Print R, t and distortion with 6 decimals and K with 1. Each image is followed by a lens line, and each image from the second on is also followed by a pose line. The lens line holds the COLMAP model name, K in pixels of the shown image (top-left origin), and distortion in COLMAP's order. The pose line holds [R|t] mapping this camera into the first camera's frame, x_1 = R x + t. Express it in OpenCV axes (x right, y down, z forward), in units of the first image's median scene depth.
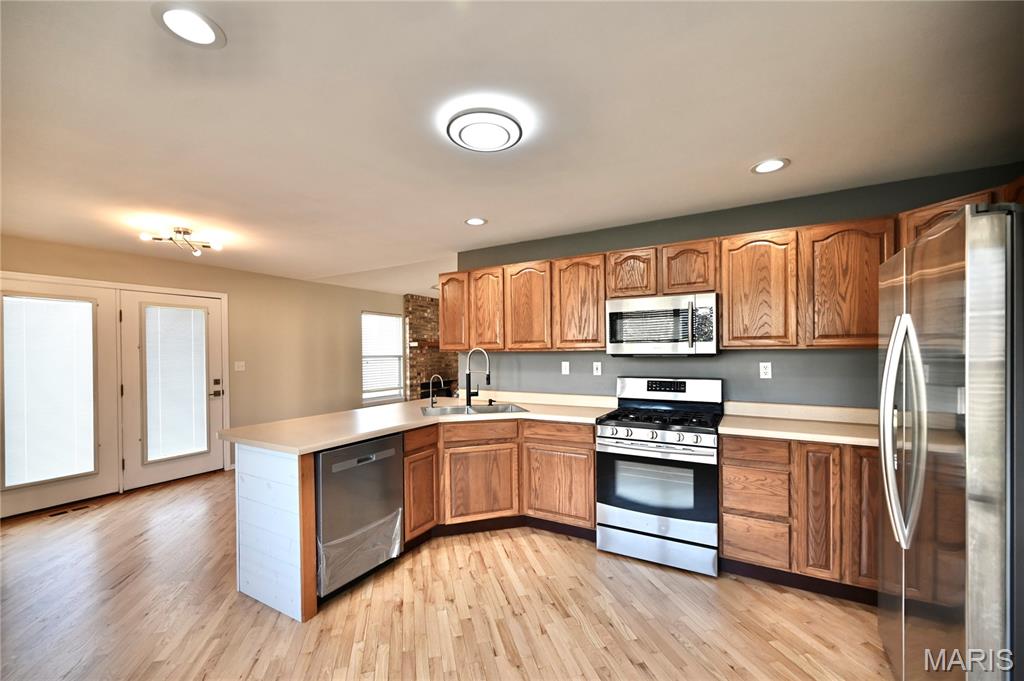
lens RADIAL K [[410.6, 0, 469.2], [0, 410.6, 355.1], [0, 0, 1]] dist [-0.000858, -0.000021]
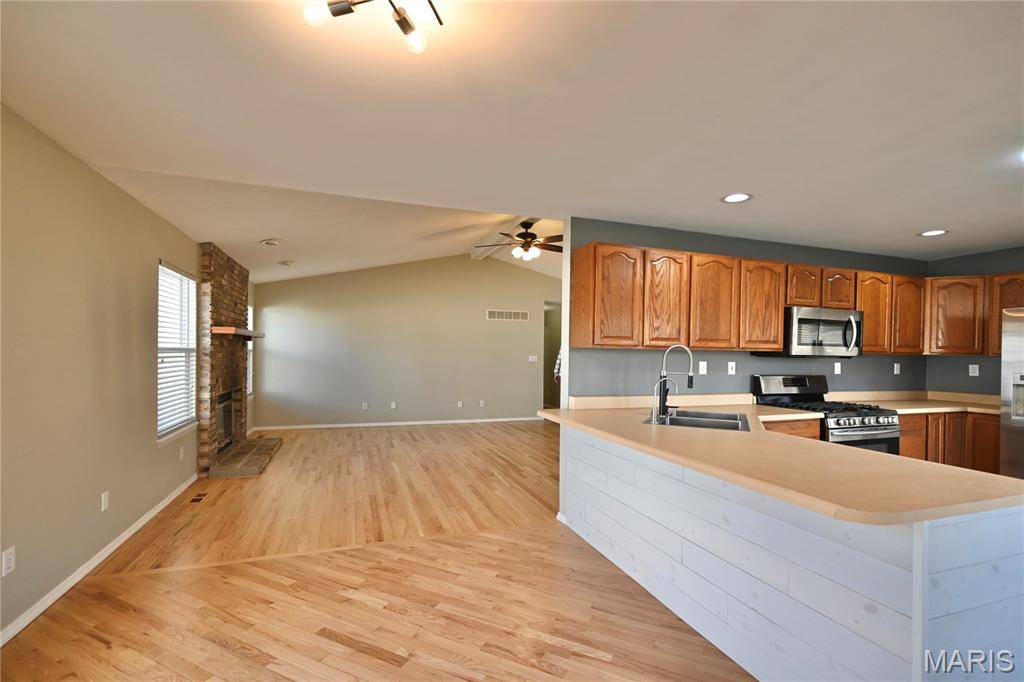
lens RADIAL K [[434.4, 0, 482.4], [0, 434.4, 355.1], [0, 0, 1]] dist [0.001385, 0.000132]
pose [[0.627147, 0.014116, 0.778773, -1.113089], [-0.016444, 0.999853, -0.004881, 0.017762], [-0.778727, -0.009745, 0.627287, 0.923394]]
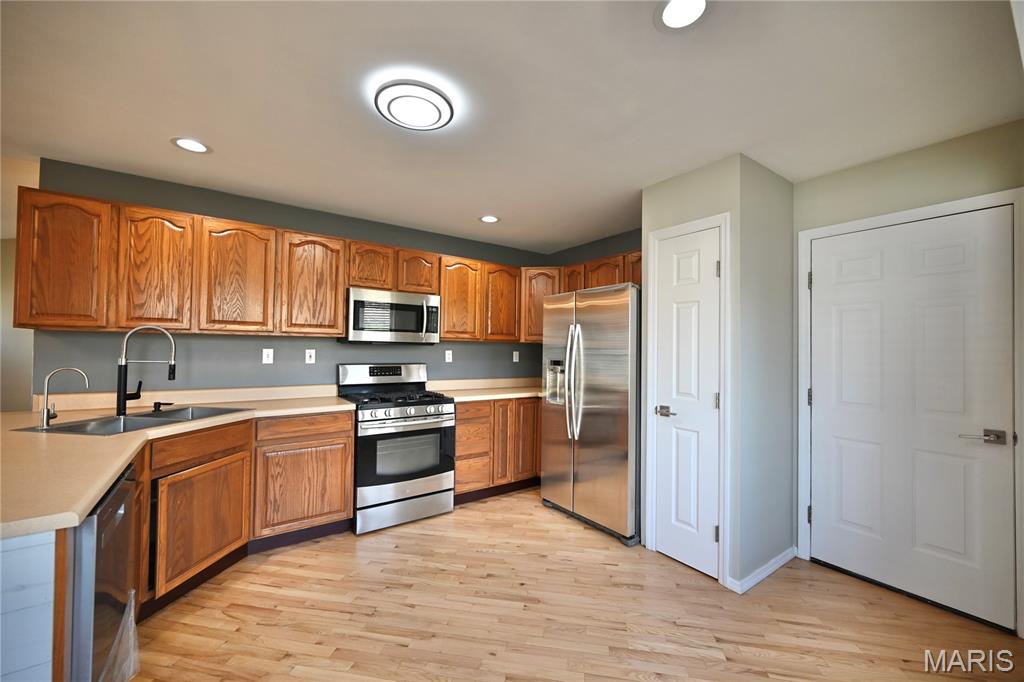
lens RADIAL K [[427.5, 0, 512.0], [0, 427.5, 341.0], [0, 0, 1]] dist [-0.000824, 0.000030]
pose [[0.369494, 0.033940, 0.928613, -0.492028], [-0.013063, 0.999424, -0.031331, 0.026085], [-0.929141, -0.000554, 0.369724, 0.244356]]
